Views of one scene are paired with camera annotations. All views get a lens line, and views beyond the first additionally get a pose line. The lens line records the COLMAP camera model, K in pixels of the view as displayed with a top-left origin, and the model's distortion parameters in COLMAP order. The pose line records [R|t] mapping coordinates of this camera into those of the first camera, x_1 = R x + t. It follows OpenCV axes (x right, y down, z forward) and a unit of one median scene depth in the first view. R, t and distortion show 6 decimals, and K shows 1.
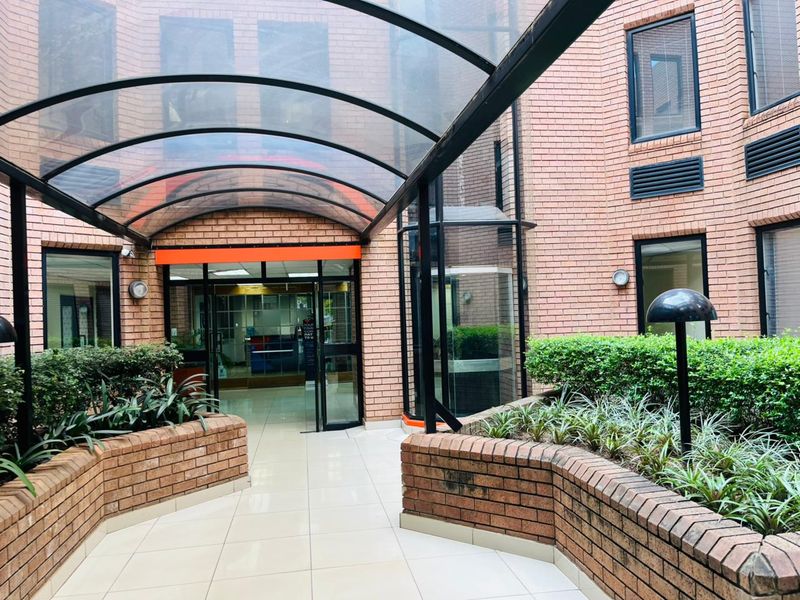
lens RADIAL K [[580.2, 0, 405.5], [0, 580.2, 299.5], [0, 0, 1]] dist [0.035071, -0.015160]
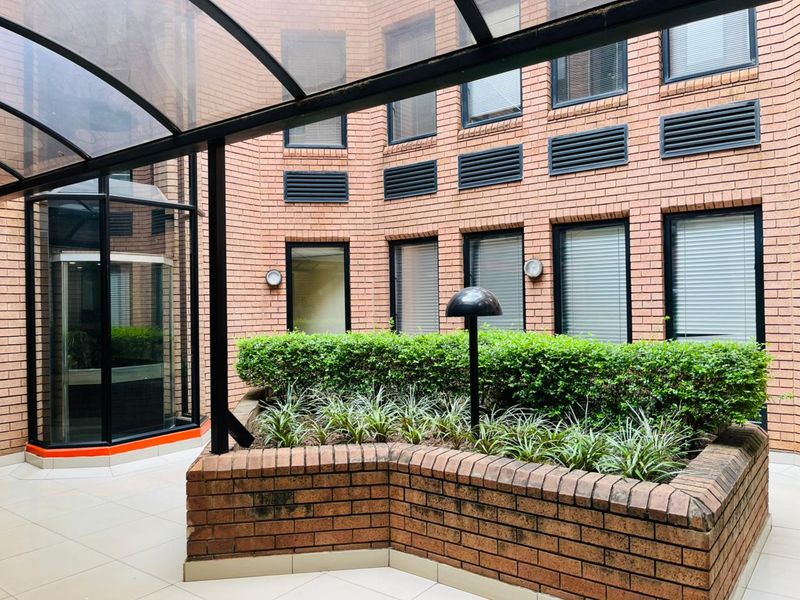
lens RADIAL K [[580.2, 0, 407.0], [0, 580.2, 307.9], [0, 0, 1]] dist [0.035071, -0.015160]
pose [[0.738733, 0.018991, 0.673730, -0.156587], [-0.024467, 0.999700, -0.001352, 0.011693], [-0.673554, -0.015486, 0.738976, 0.115539]]
